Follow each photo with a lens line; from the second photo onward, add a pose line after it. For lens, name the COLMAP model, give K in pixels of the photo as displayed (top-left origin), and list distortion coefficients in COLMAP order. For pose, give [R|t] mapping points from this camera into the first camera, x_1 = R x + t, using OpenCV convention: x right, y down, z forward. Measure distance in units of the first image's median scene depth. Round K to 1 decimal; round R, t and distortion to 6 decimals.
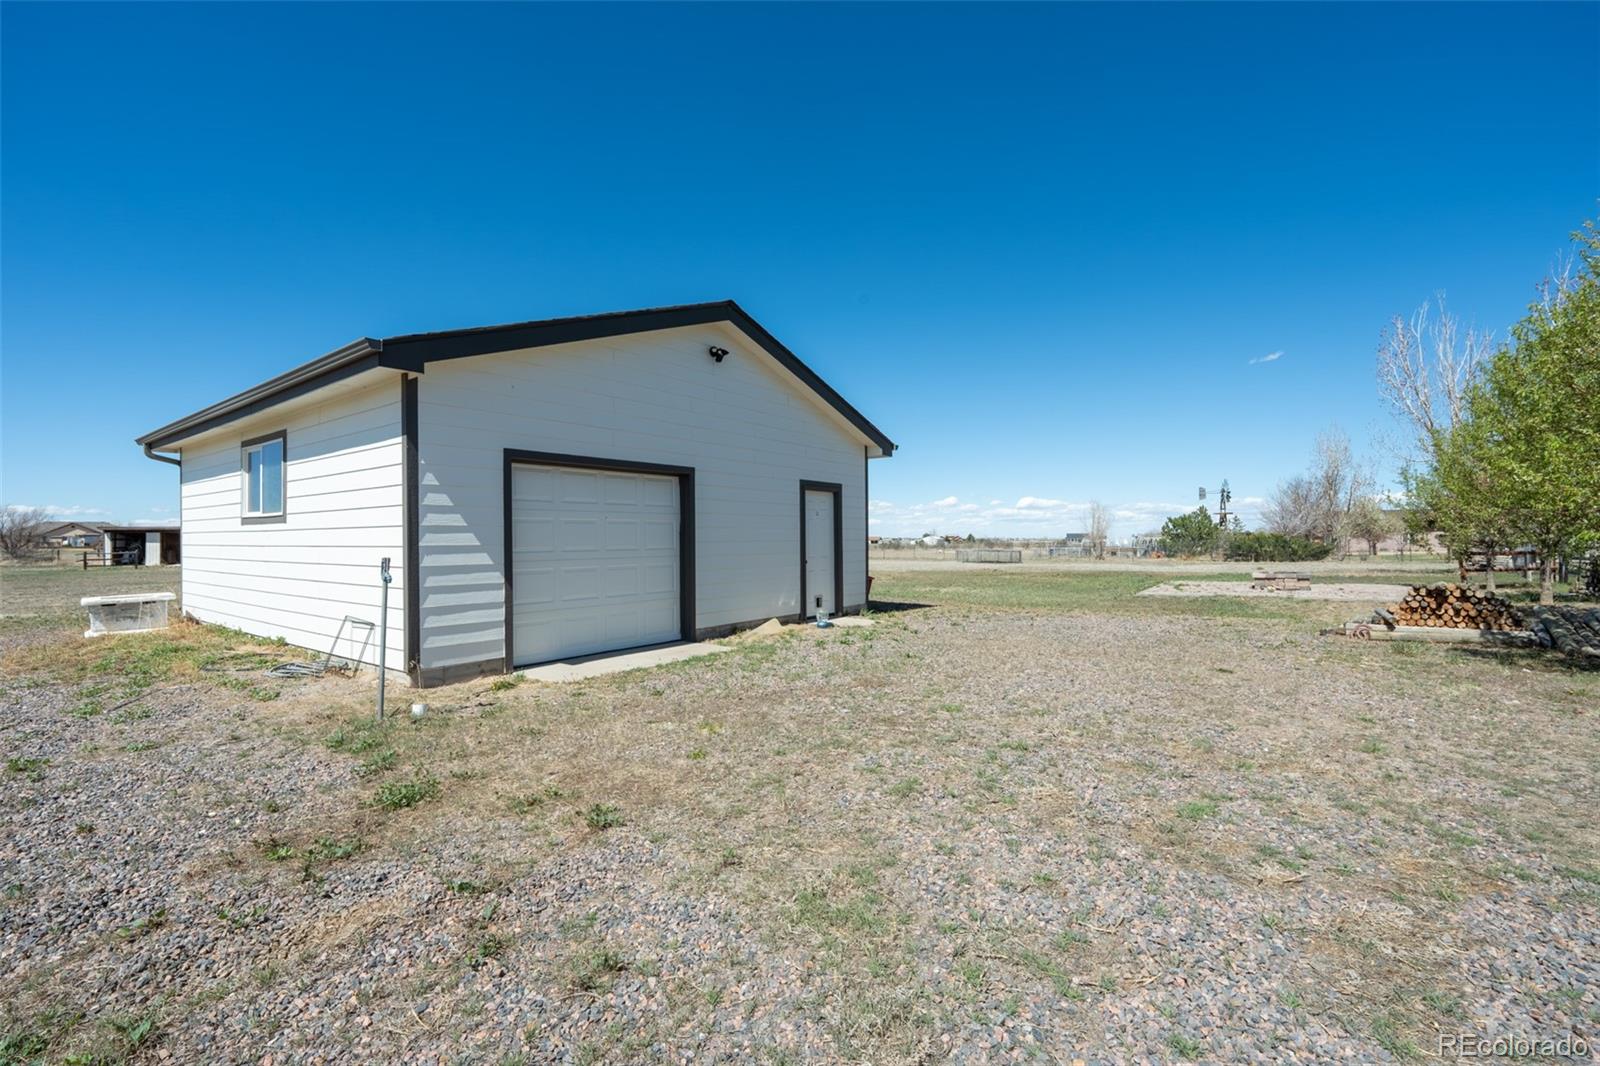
lens RADIAL K [[712.7, 0, 795.4], [0, 712.7, 531.9], [0, 0, 1]] dist [-0.007755, 0.001845]
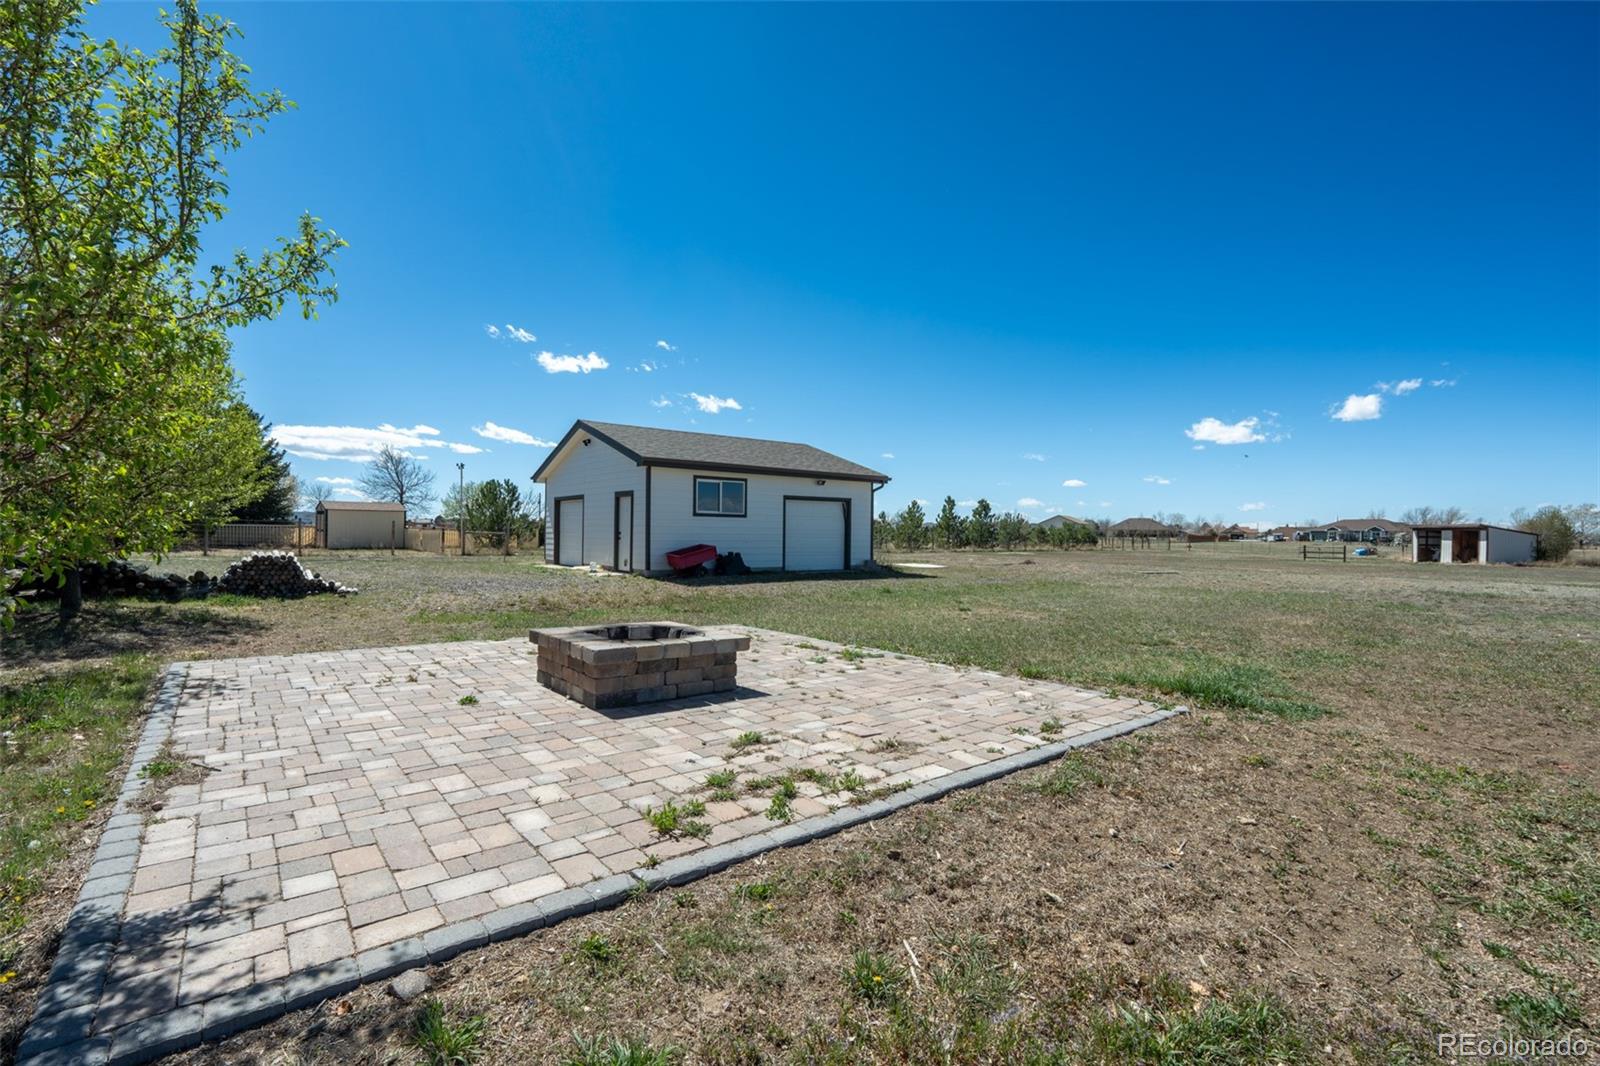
lens RADIAL K [[712.7, 0, 795.2], [0, 712.7, 529.0], [0, 0, 1]] dist [-0.007755, 0.001845]
pose [[-0.246330, -0.002116, -0.969184, 1.522219], [-0.003888, 0.999992, -0.001195, 0.018183], [0.969178, 0.003474, -0.246336, 1.755040]]
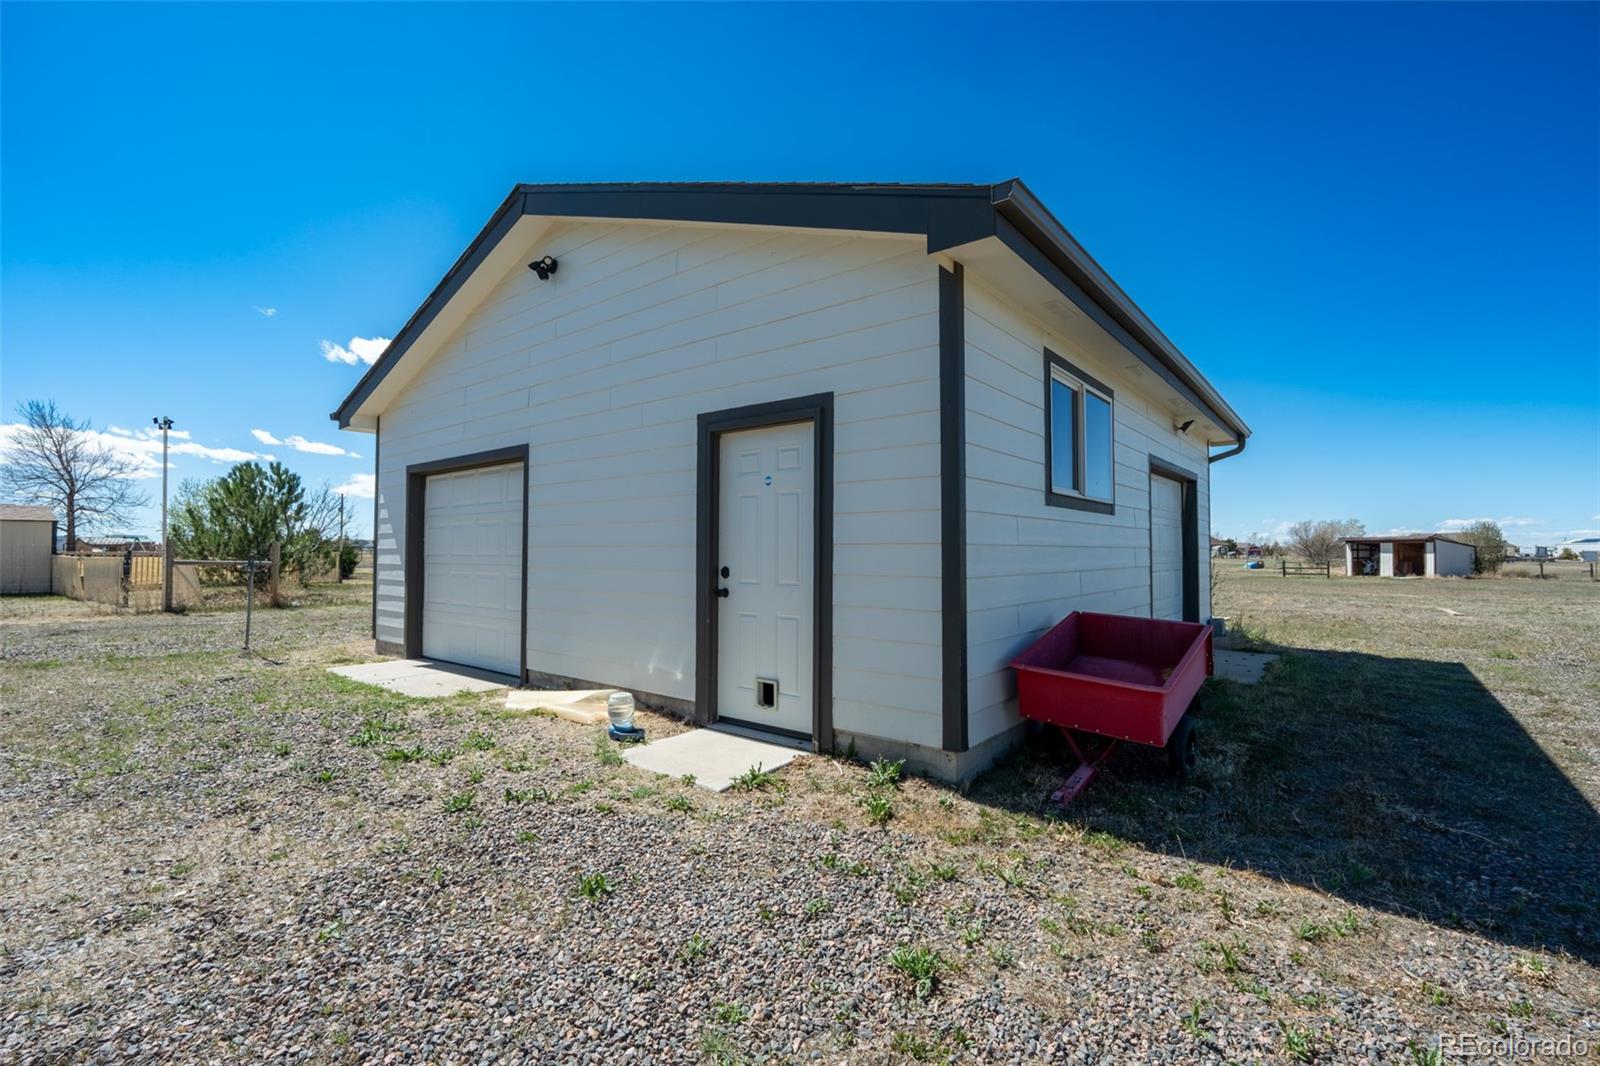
lens RADIAL K [[712.7, 0, 797.9], [0, 712.7, 536.7], [0, 0, 1]] dist [-0.007755, 0.001845]
pose [[-0.014051, -0.014893, -0.999790, 0.446147], [0.005552, 0.999872, -0.014972, 0.011390], [0.999886, -0.005762, -0.013967, 1.001021]]
